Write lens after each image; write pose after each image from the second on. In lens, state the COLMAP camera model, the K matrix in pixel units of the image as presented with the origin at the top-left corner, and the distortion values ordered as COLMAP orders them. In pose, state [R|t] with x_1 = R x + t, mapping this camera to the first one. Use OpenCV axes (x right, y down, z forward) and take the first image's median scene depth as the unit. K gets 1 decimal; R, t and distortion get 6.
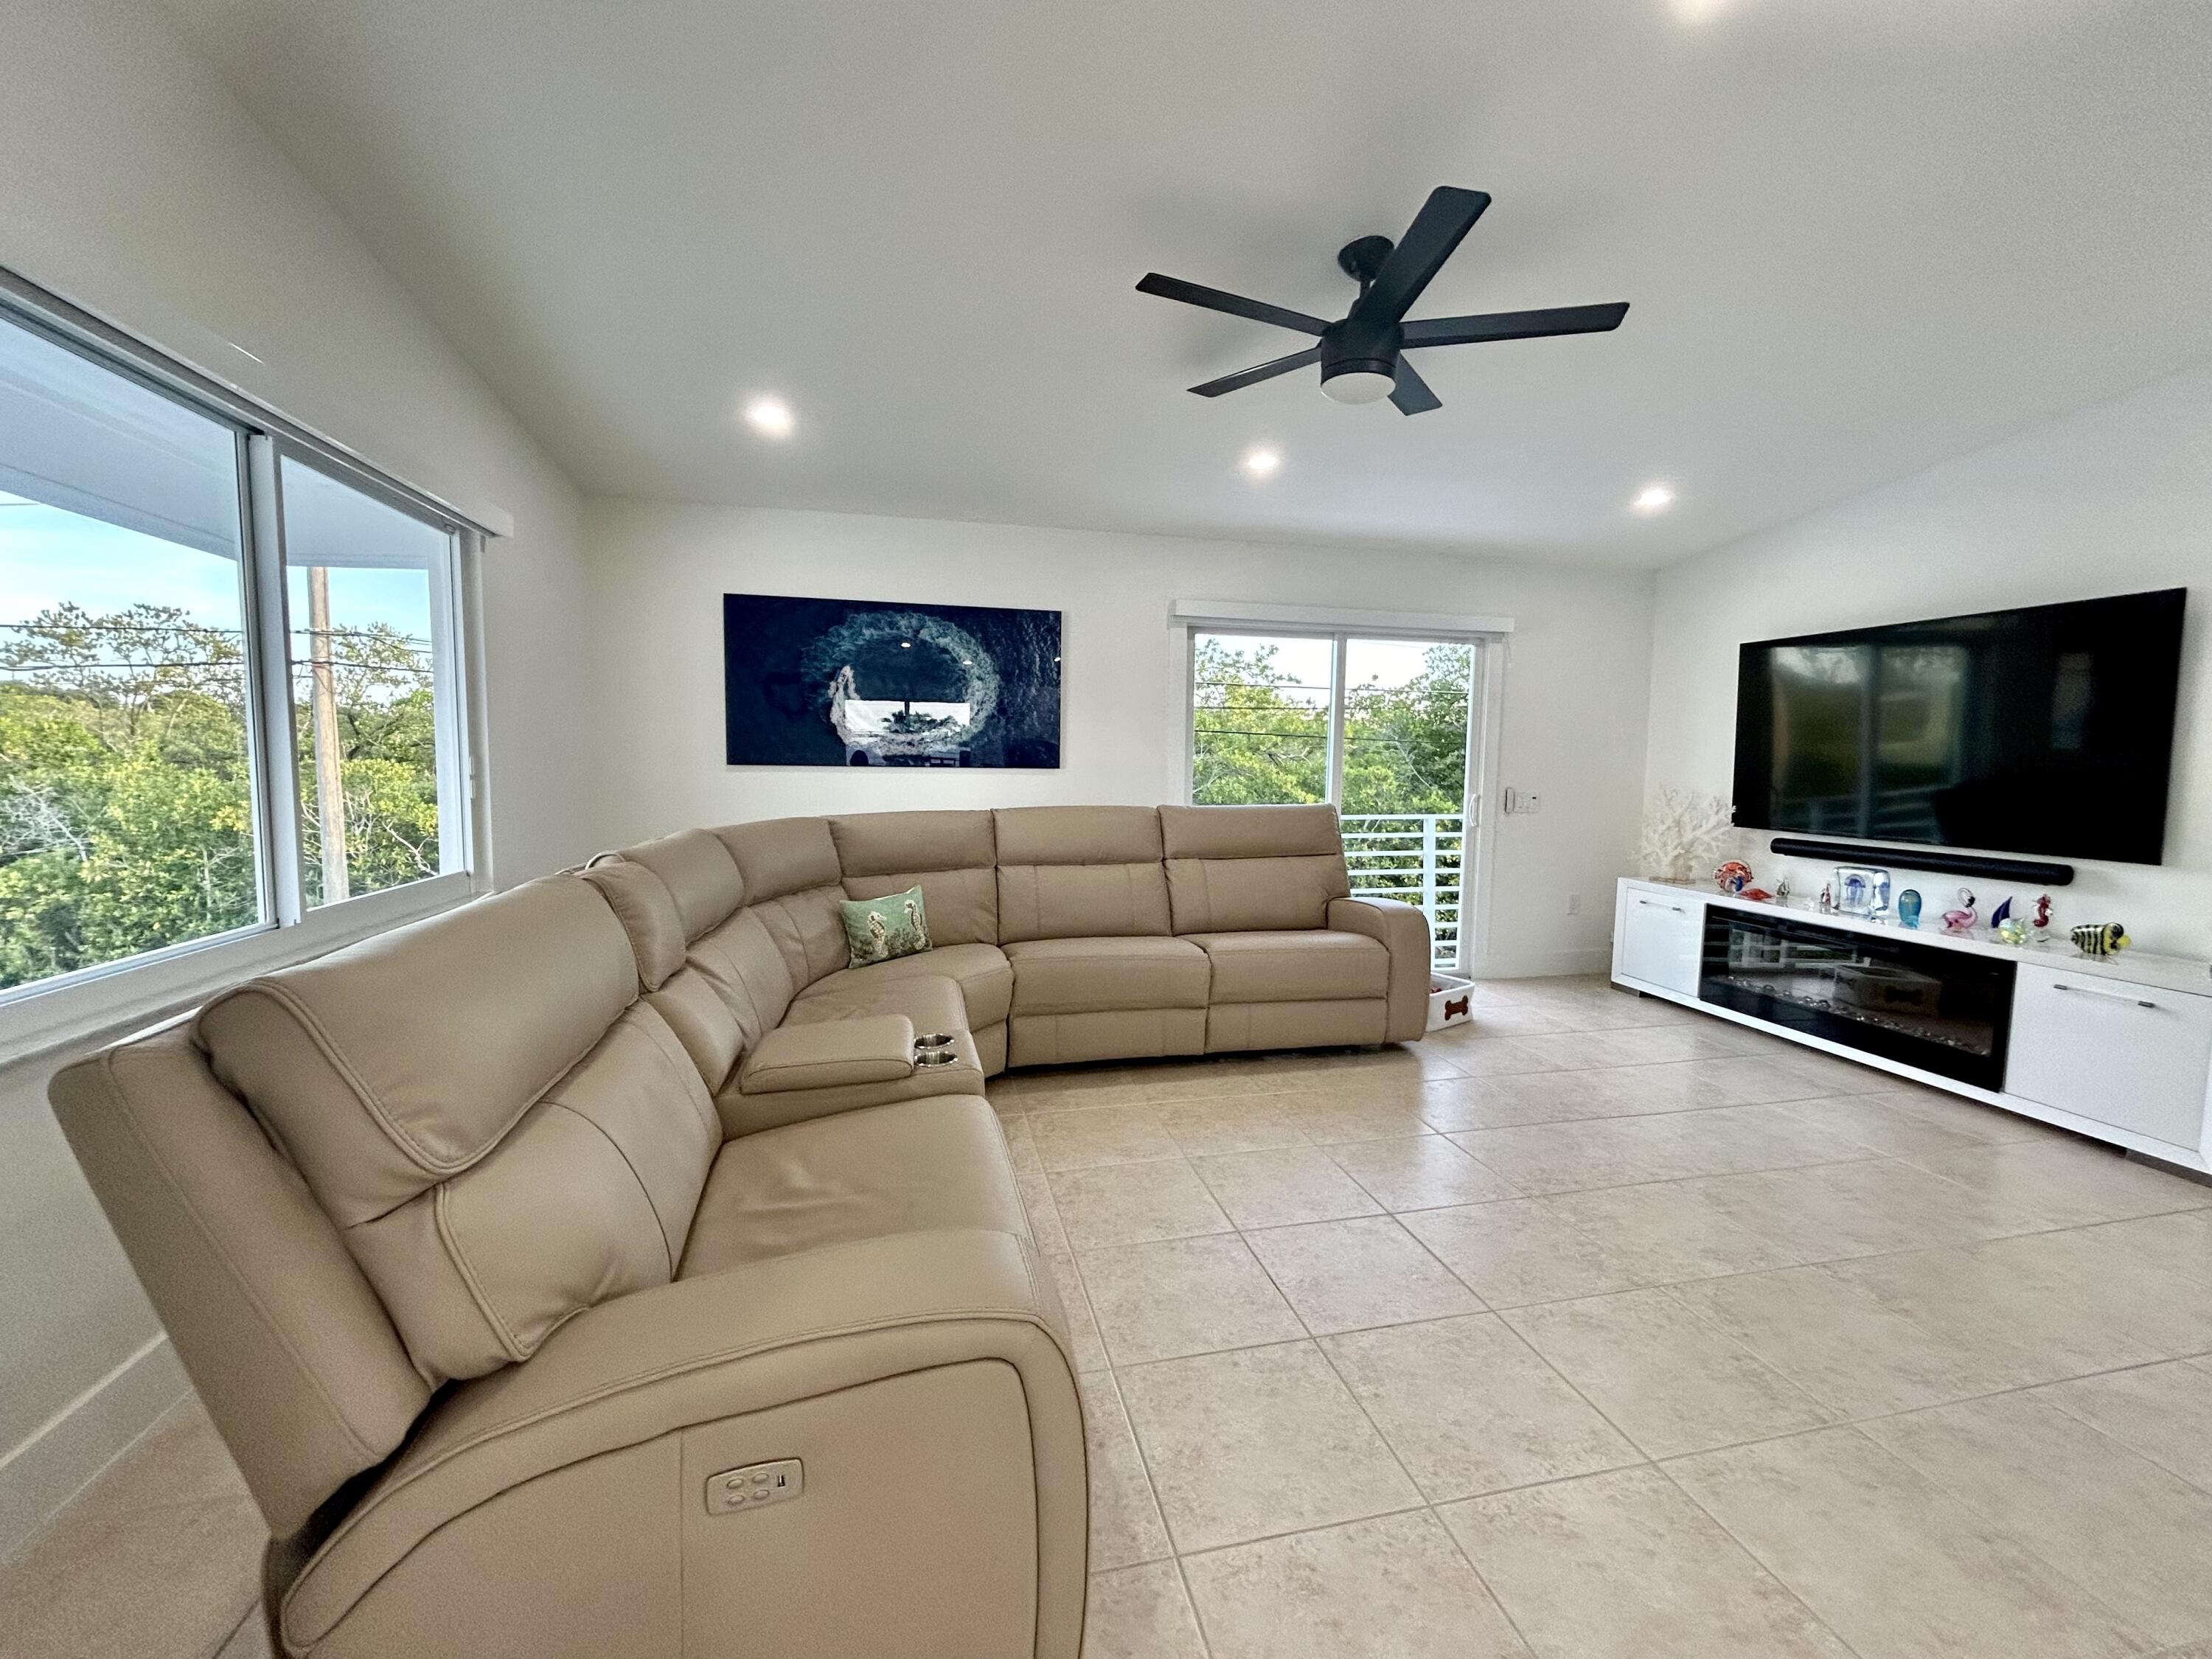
lens RADIAL K [[895.3, 0, 1113.8], [0, 895.3, 829.2], [0, 0, 1]] dist [0.000031, 0.000226]
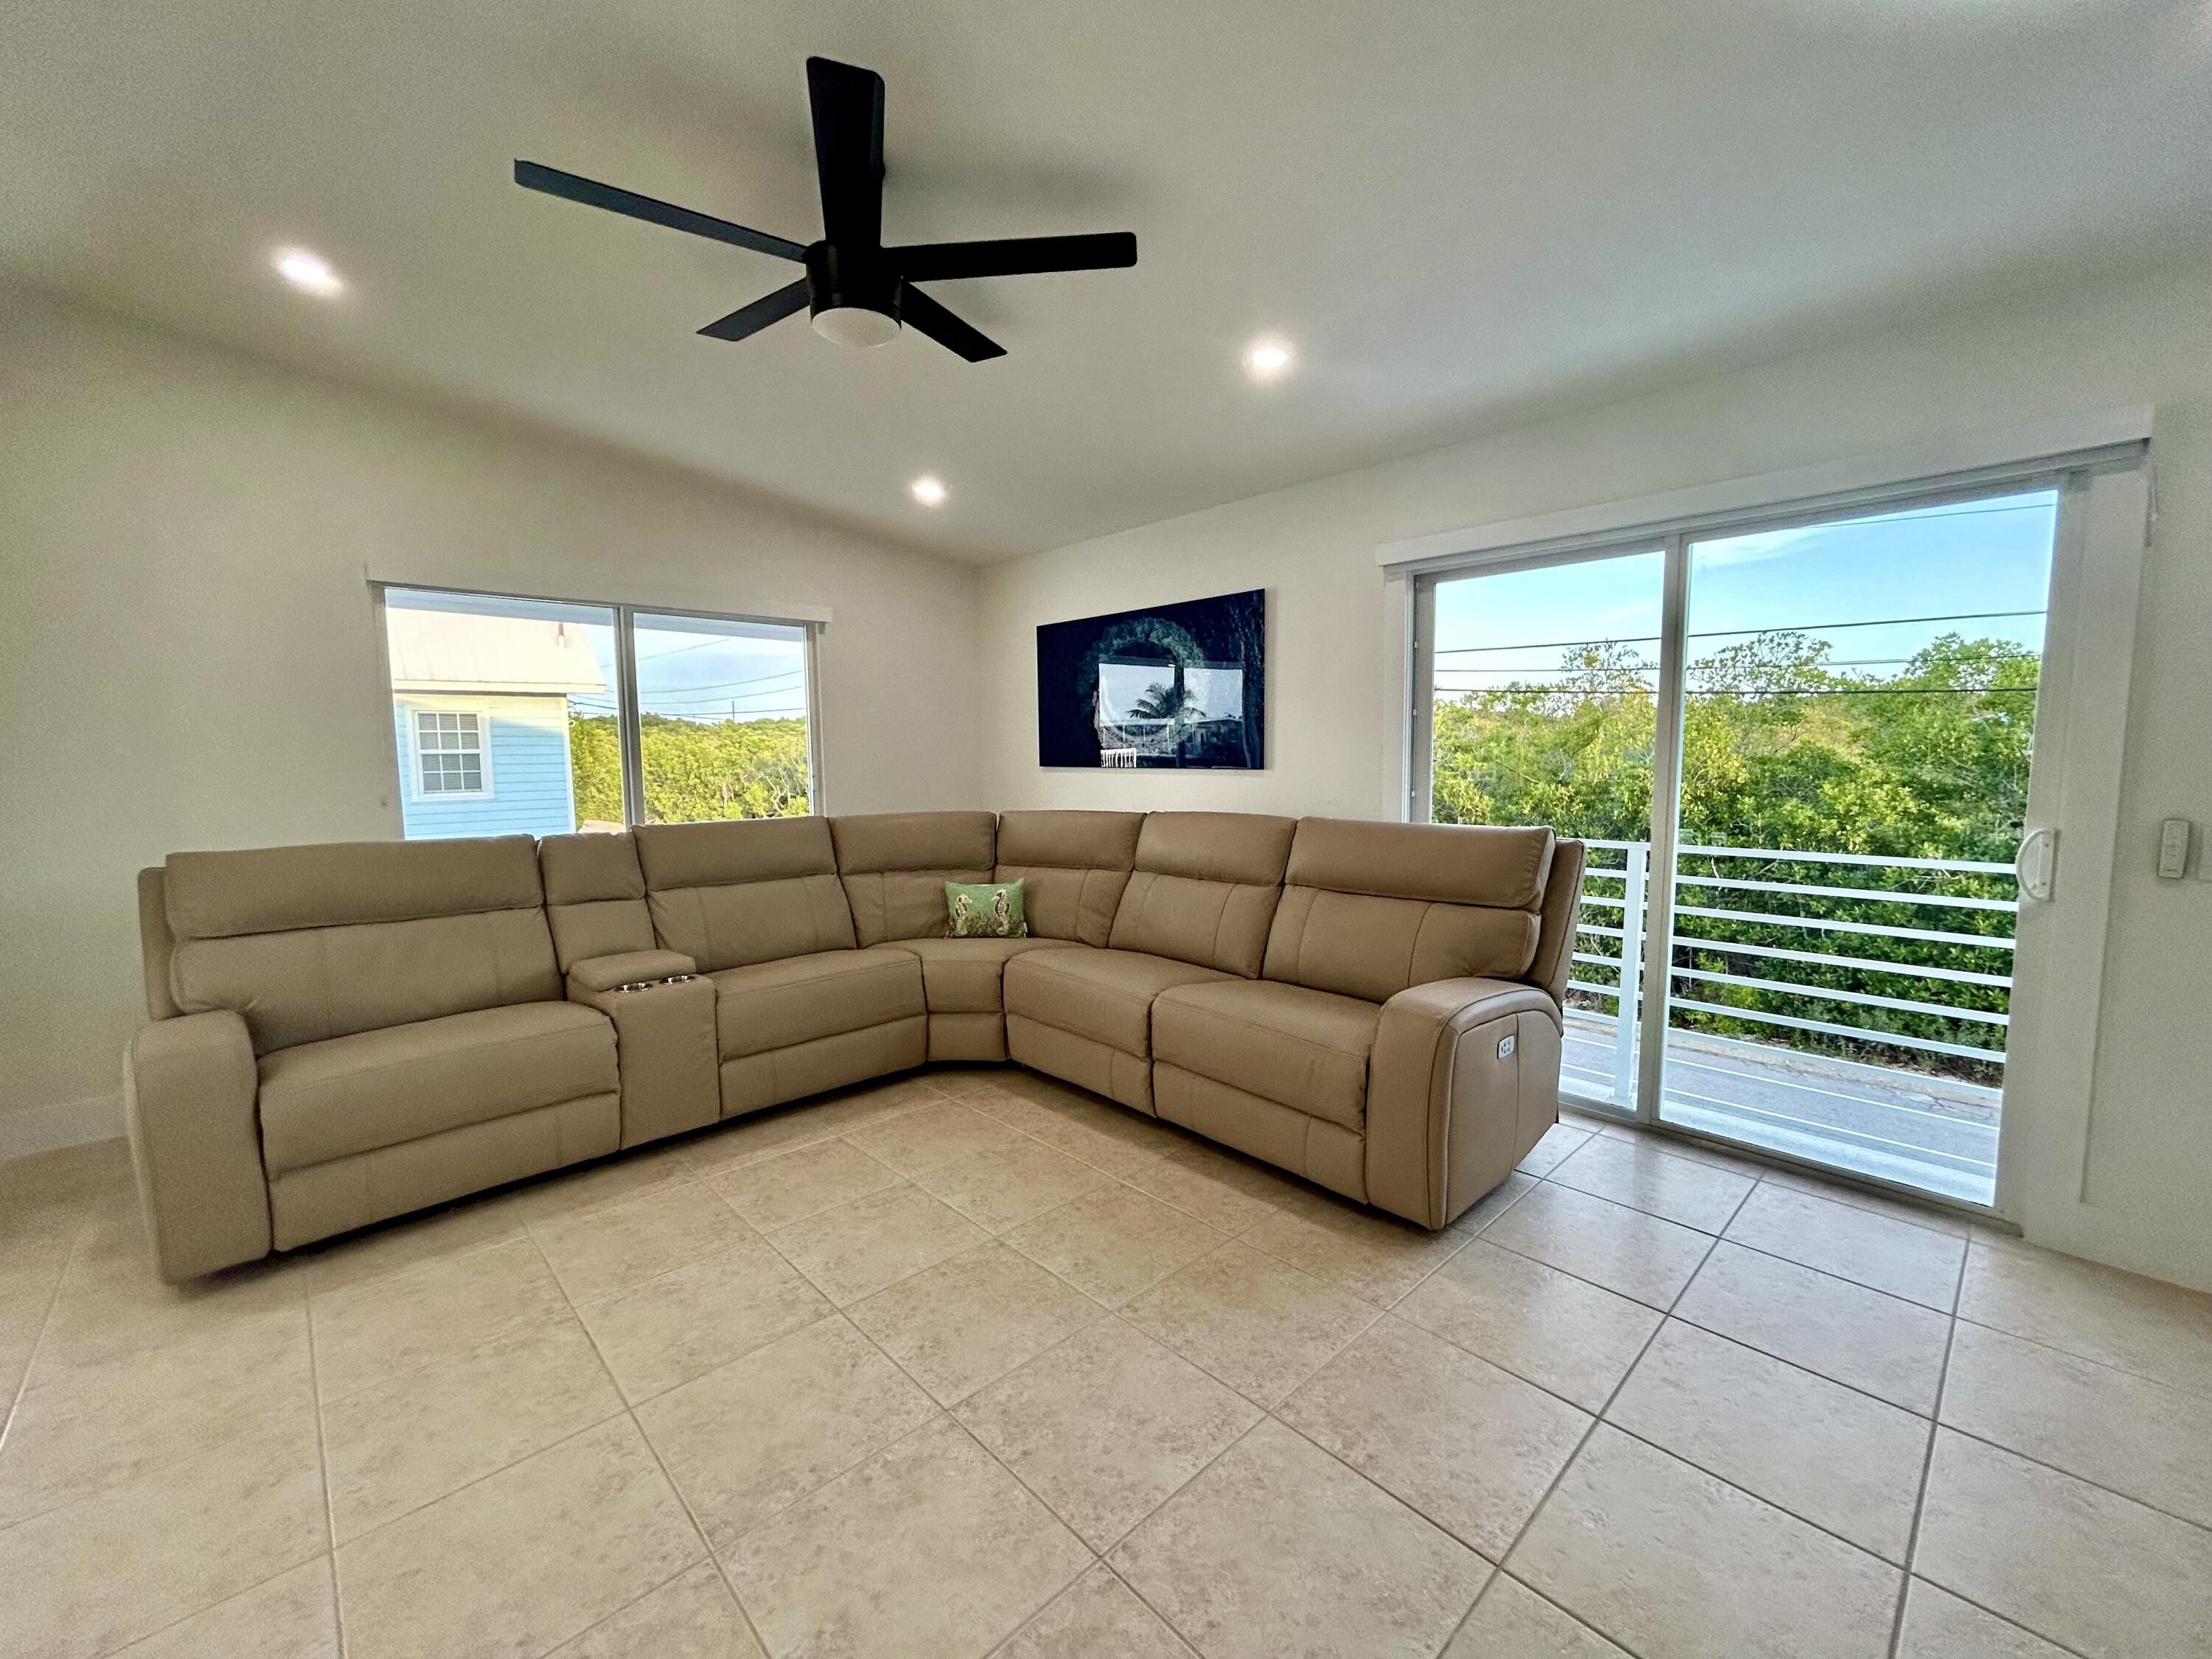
lens RADIAL K [[895.3, 0, 1113.8], [0, 895.3, 829.2], [0, 0, 1]] dist [0.000031, 0.000226]
pose [[0.503068, 0.060535, -0.862124, 0.692476], [-0.050337, 0.997903, 0.040696, -0.041714], [0.862780, 0.022924, 0.505060, 0.481036]]
